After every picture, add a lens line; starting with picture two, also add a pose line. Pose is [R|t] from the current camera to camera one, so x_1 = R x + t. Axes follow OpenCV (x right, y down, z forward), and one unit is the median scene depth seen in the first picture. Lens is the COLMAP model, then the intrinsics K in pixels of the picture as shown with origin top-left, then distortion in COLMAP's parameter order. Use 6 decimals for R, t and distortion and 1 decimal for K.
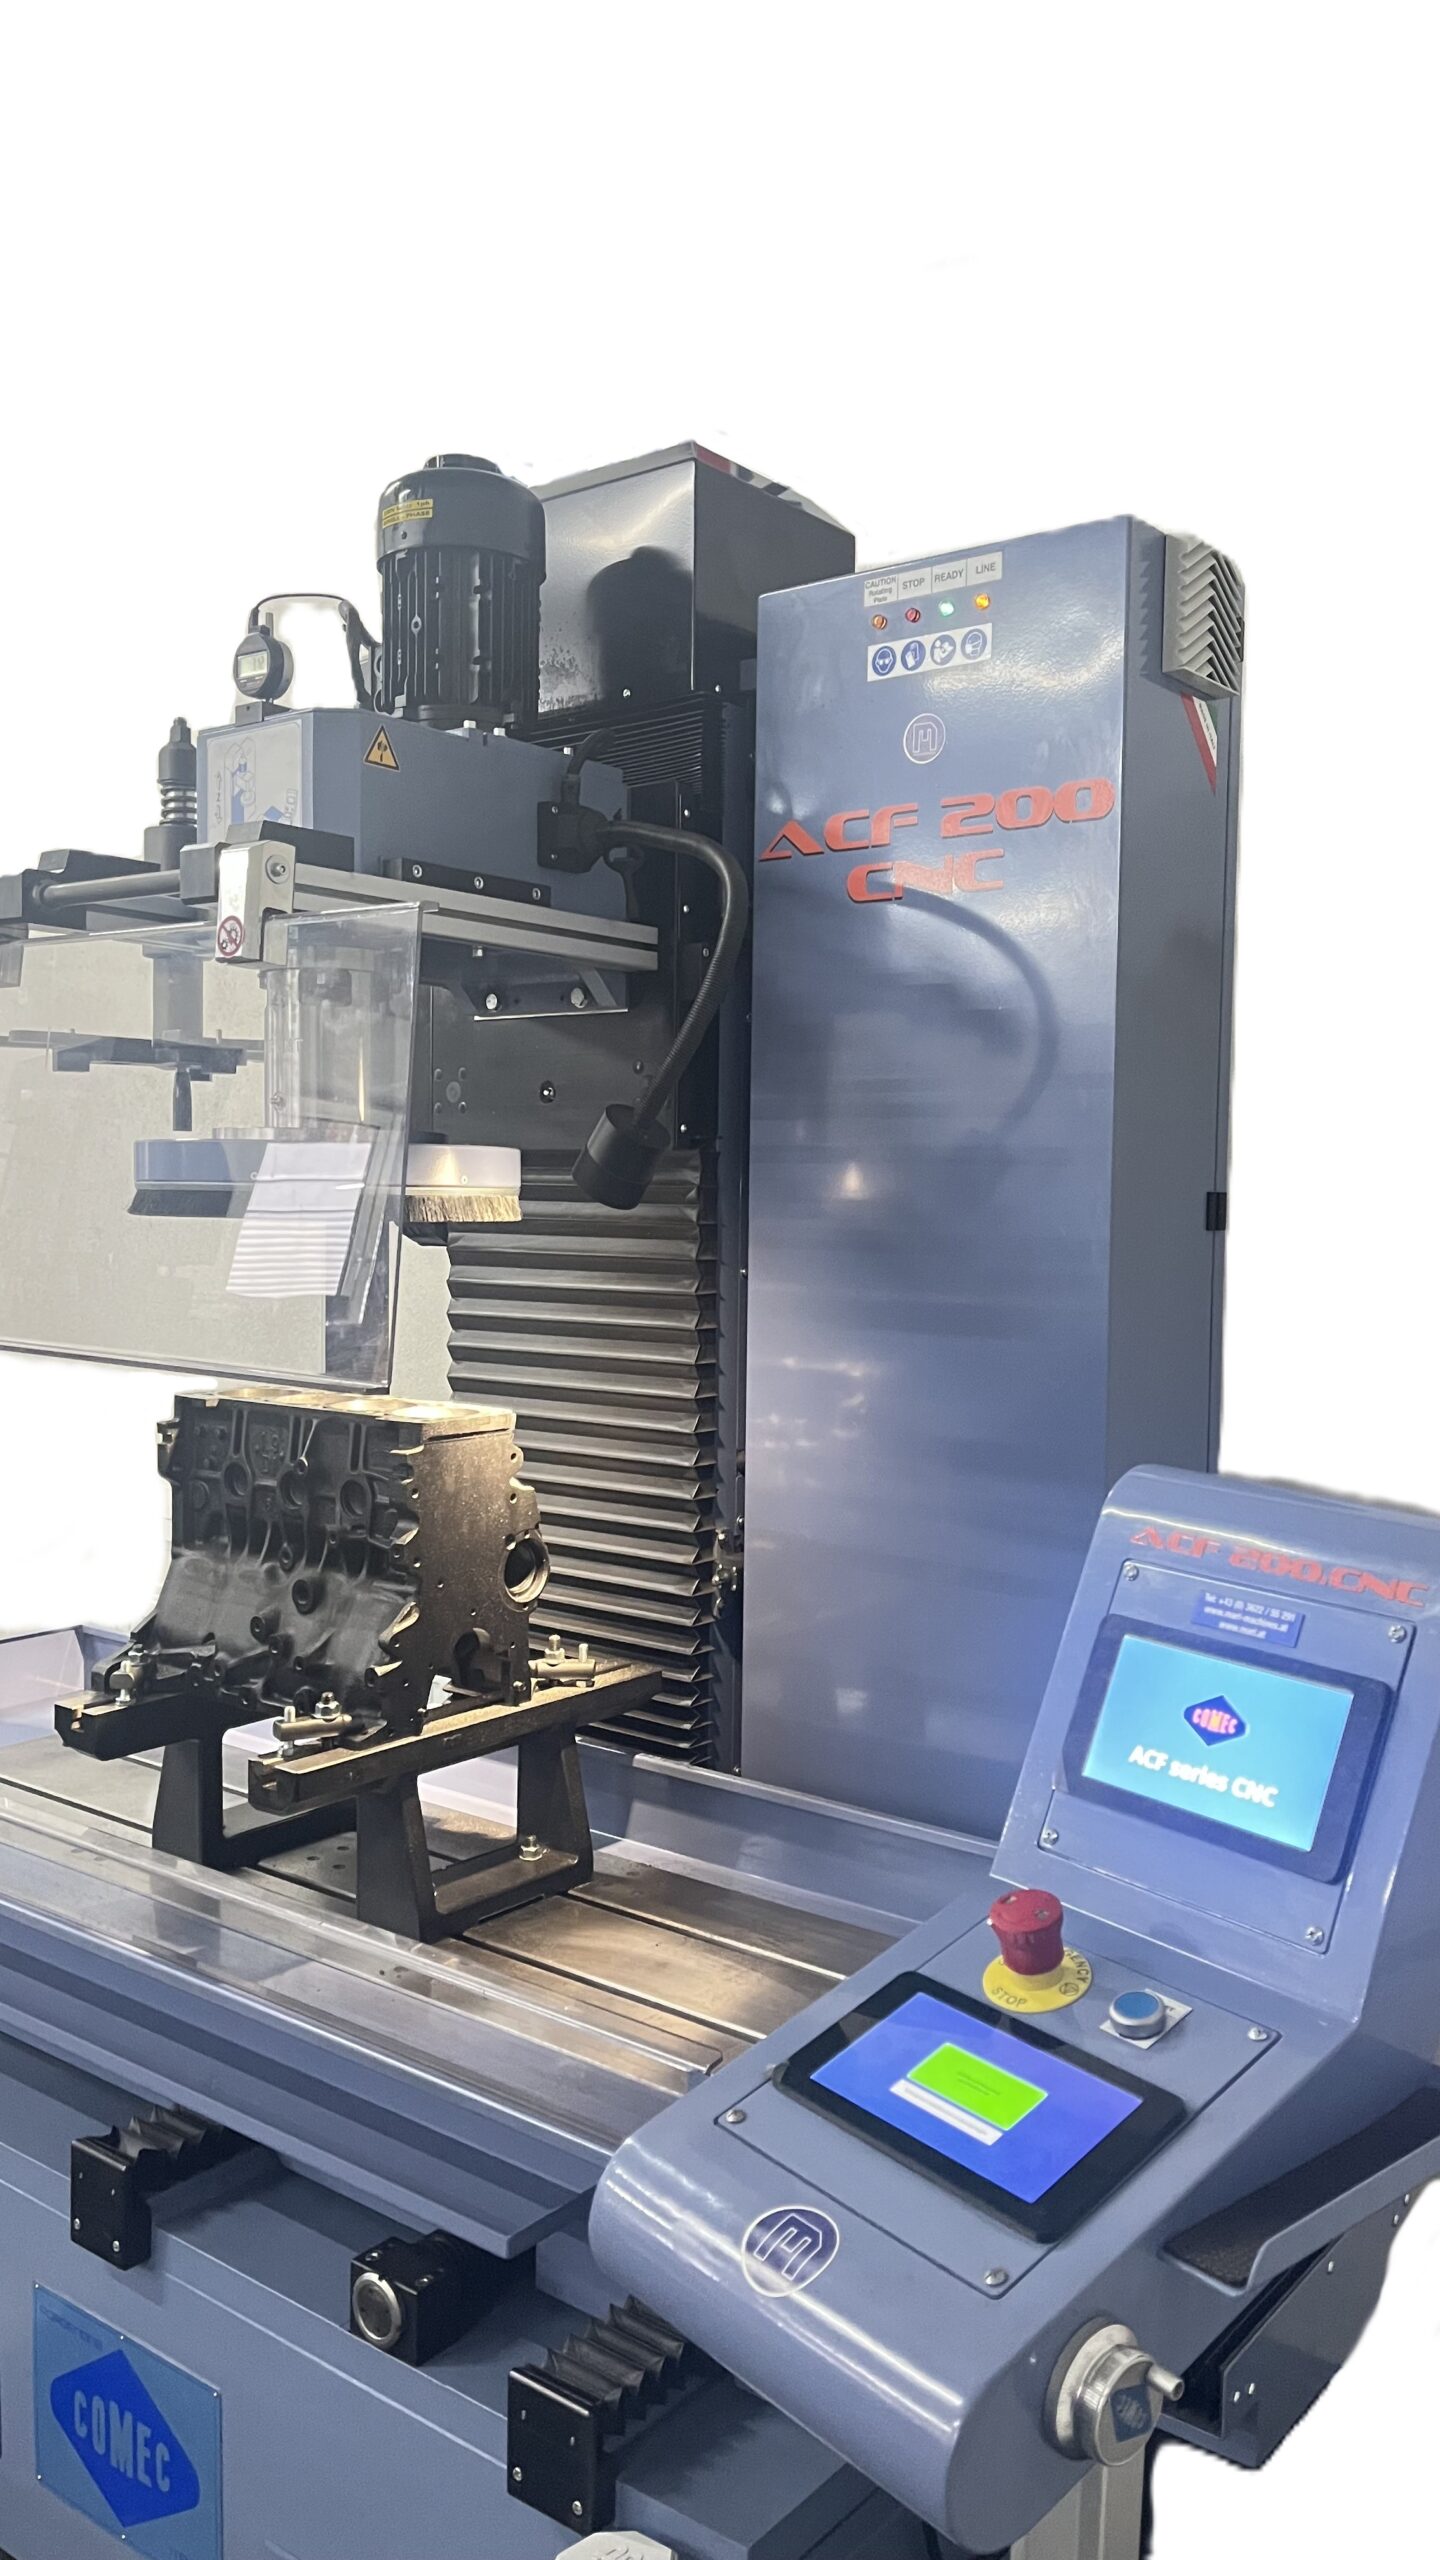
lens RADIAL K [[1943.2, 0, 749.5], [0, 1943.2, 1264.3], [0, 0, 1]] dist [0.081963, -0.086718]
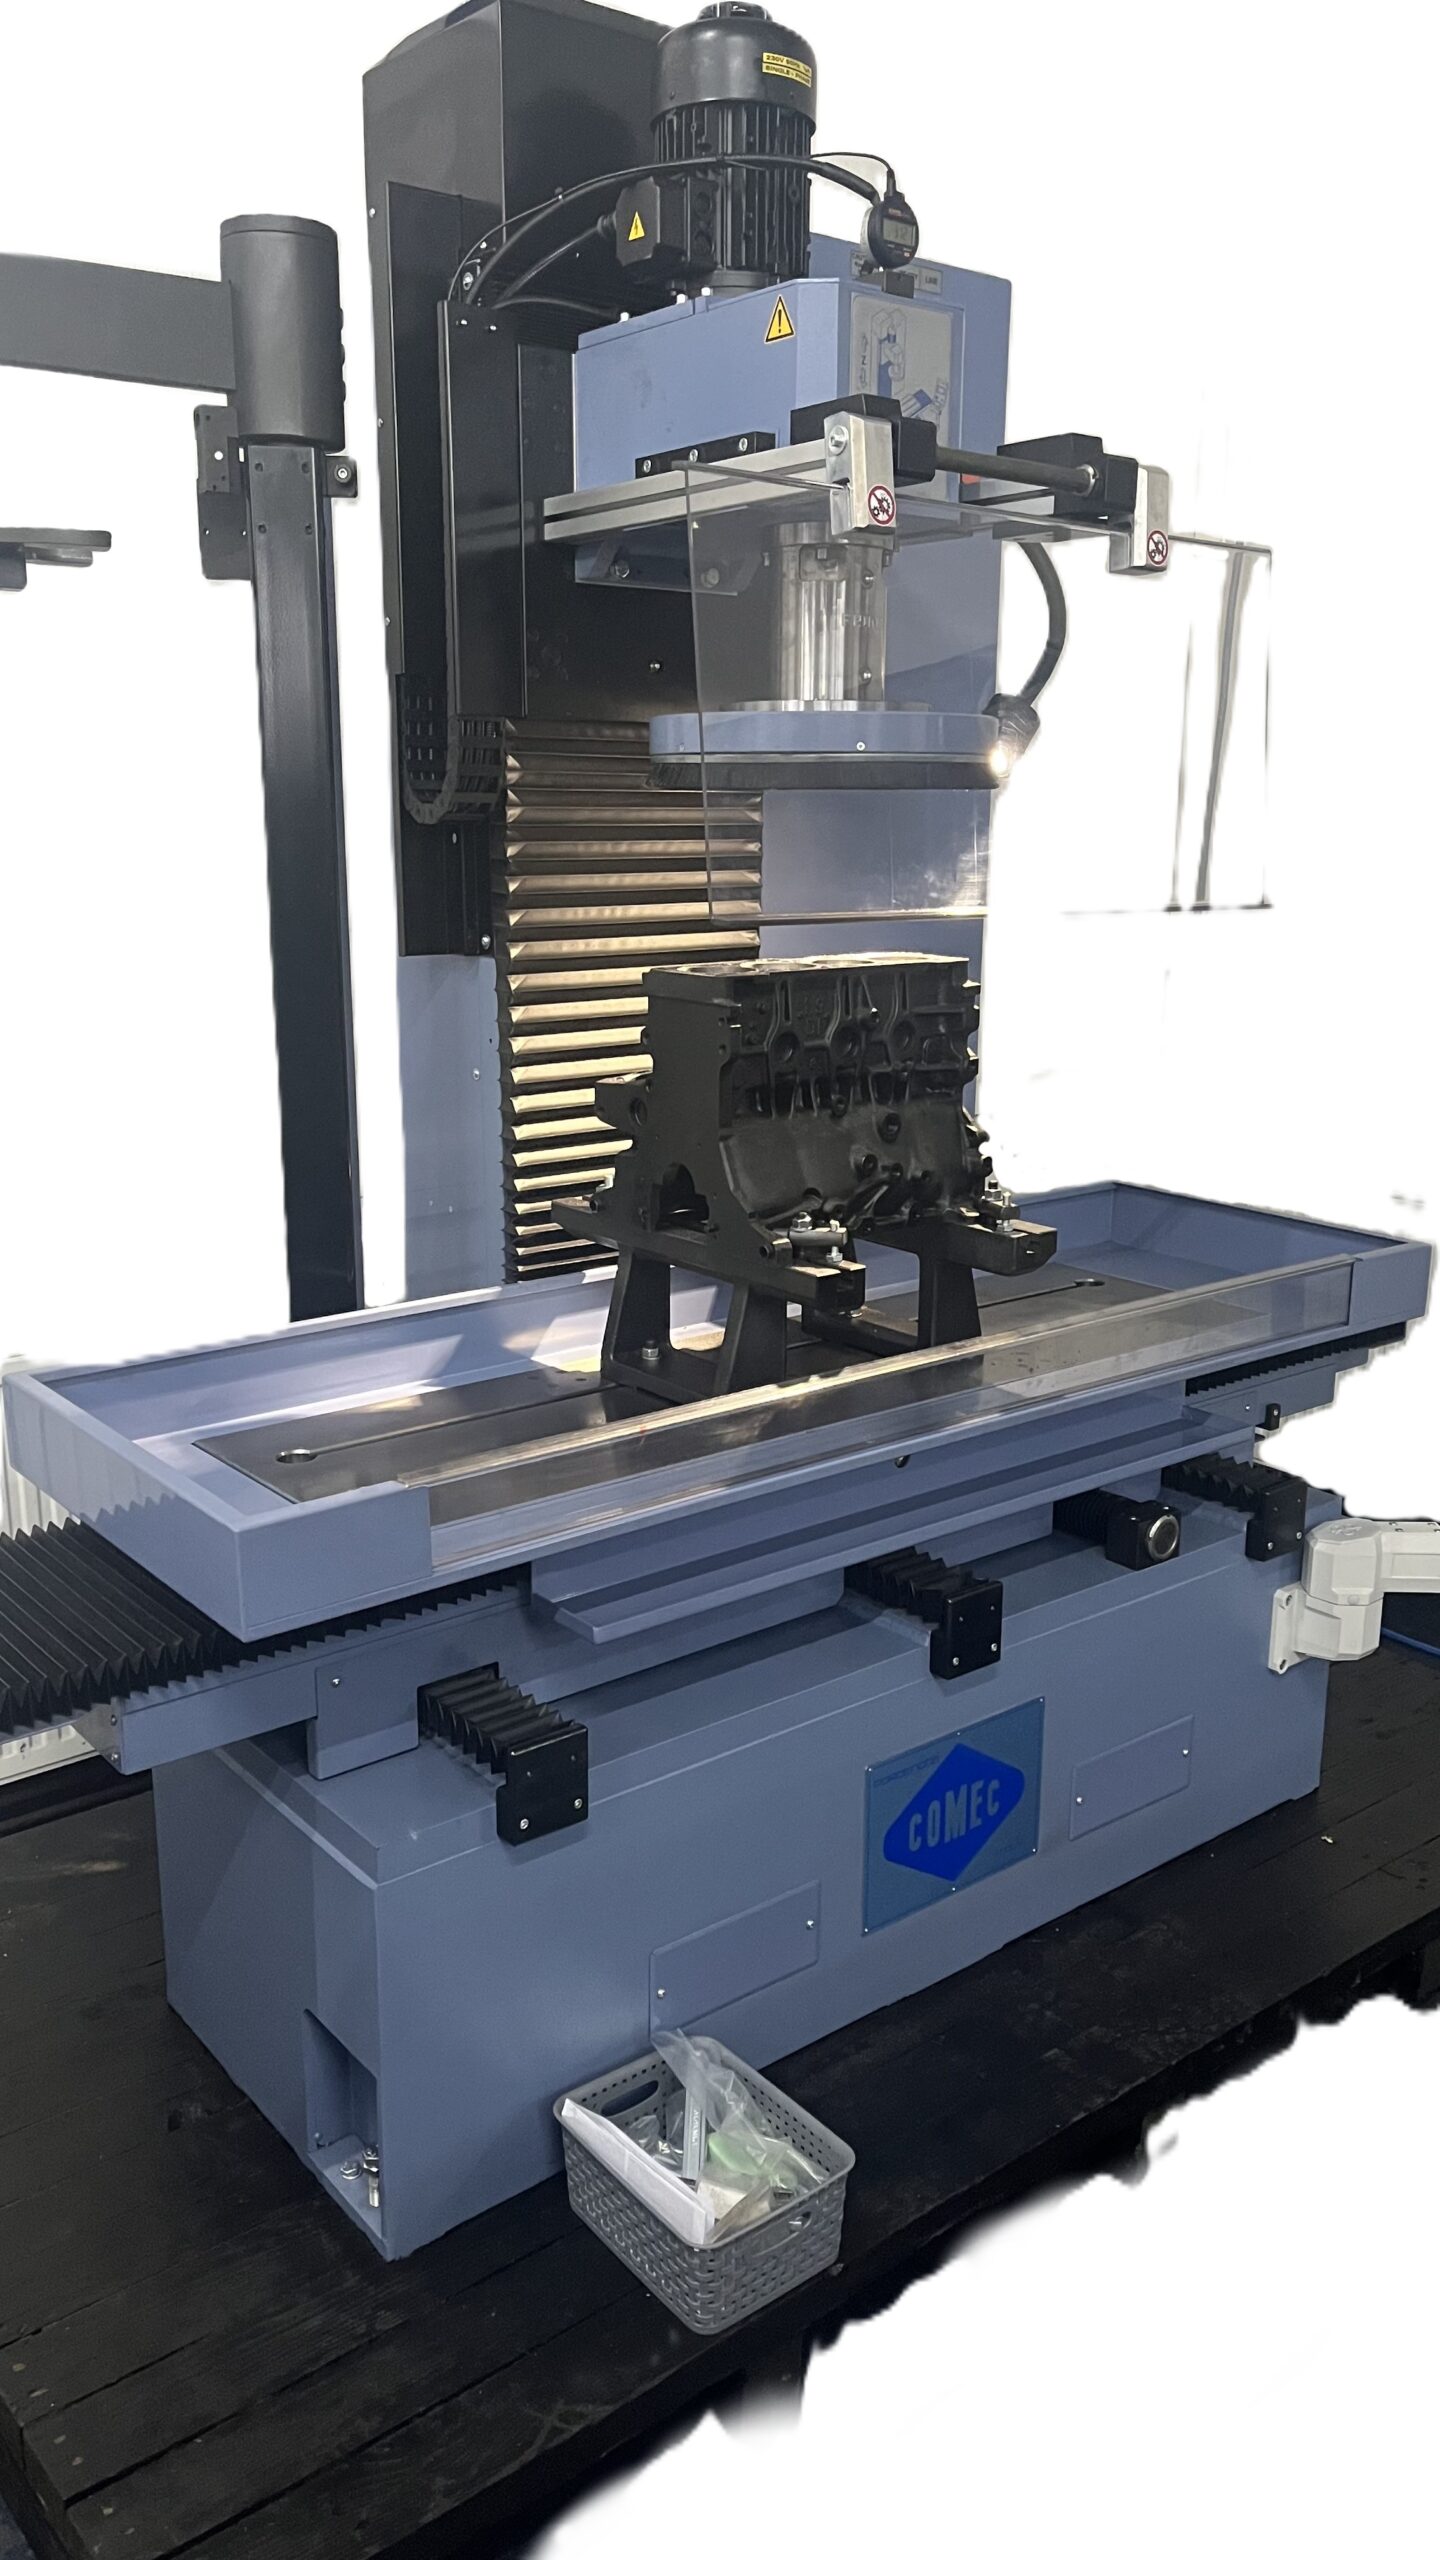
lens RADIAL K [[1943.2, 0, 749.5], [0, 1943.2, 1264.3], [0, 0, 1]] dist [0.081963, -0.086718]
pose [[0.233582, -0.231332, 0.944418, -1.322977], [0.043967, 0.972806, 0.227411, -0.016286], [-0.971343, -0.011595, 0.237401, 0.788650]]
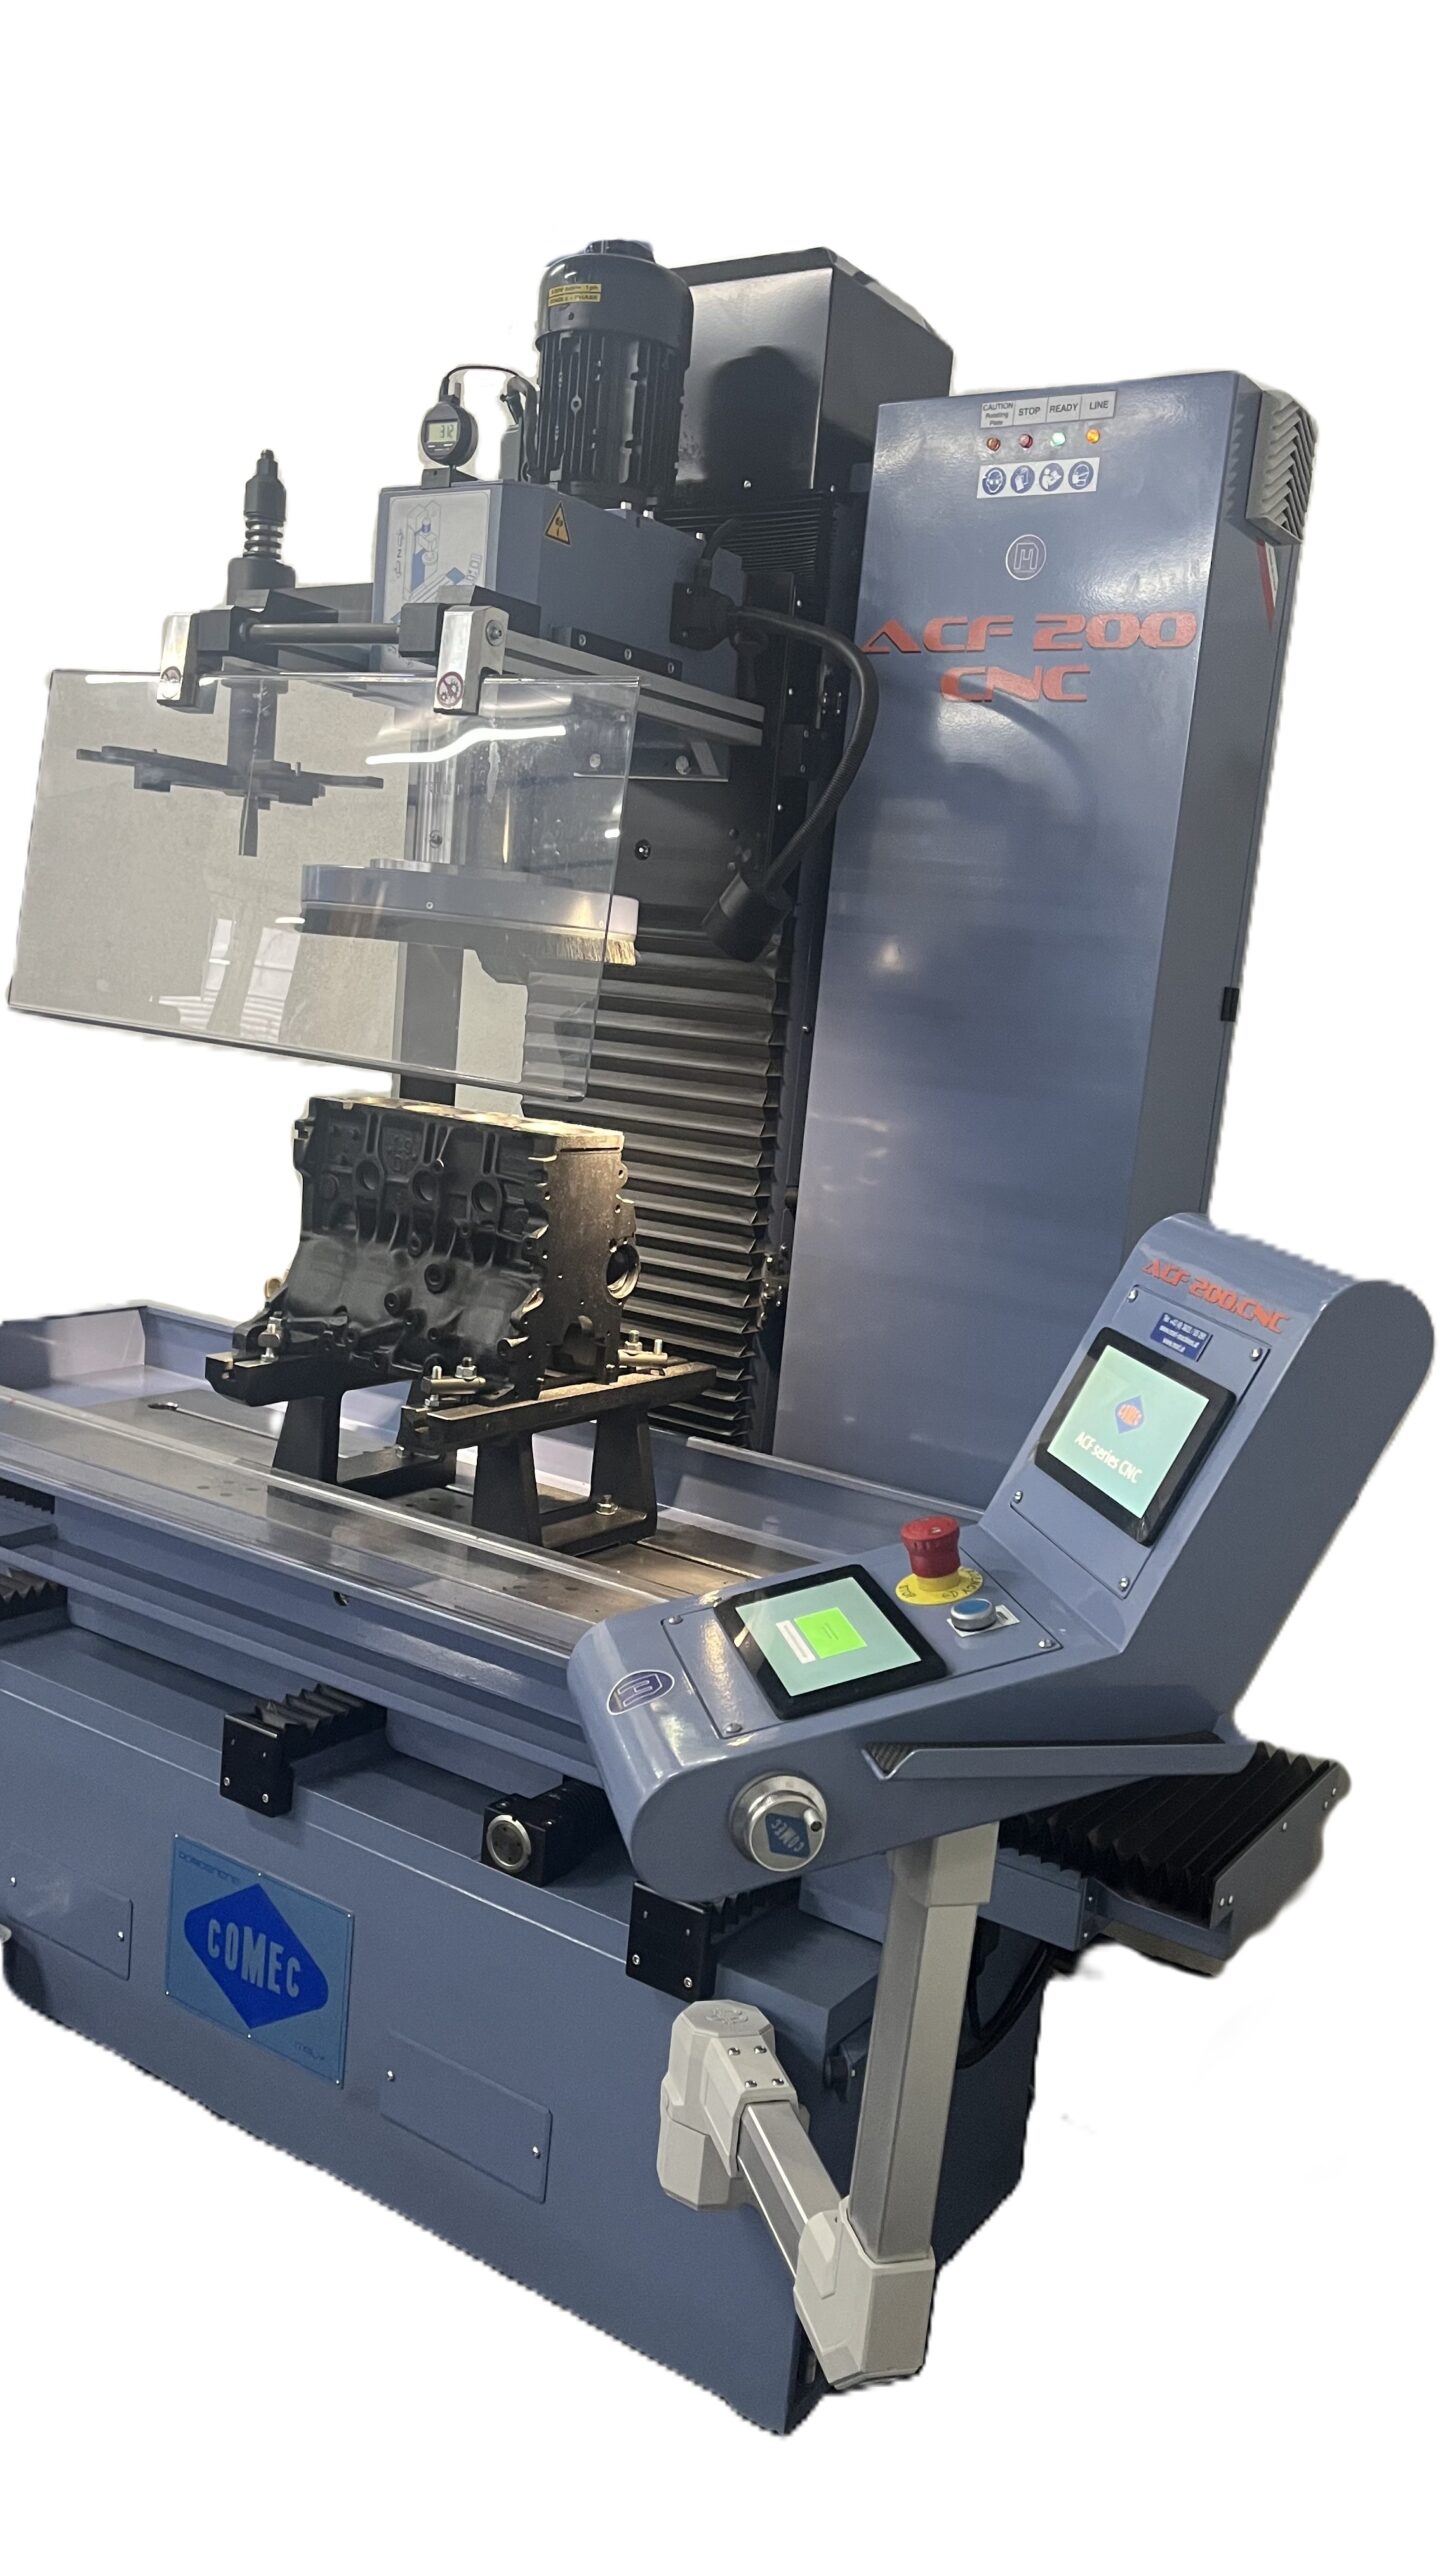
lens RADIAL K [[1943.2, 0, 749.5], [0, 1943.2, 1264.3], [0, 0, 1]] dist [0.081963, -0.086718]
pose [[0.994358, 0.067795, 0.081588, -0.134638], [-0.076551, 0.991037, 0.109476, 0.020906], [-0.073435, -0.115104, 0.990635, -0.148520]]
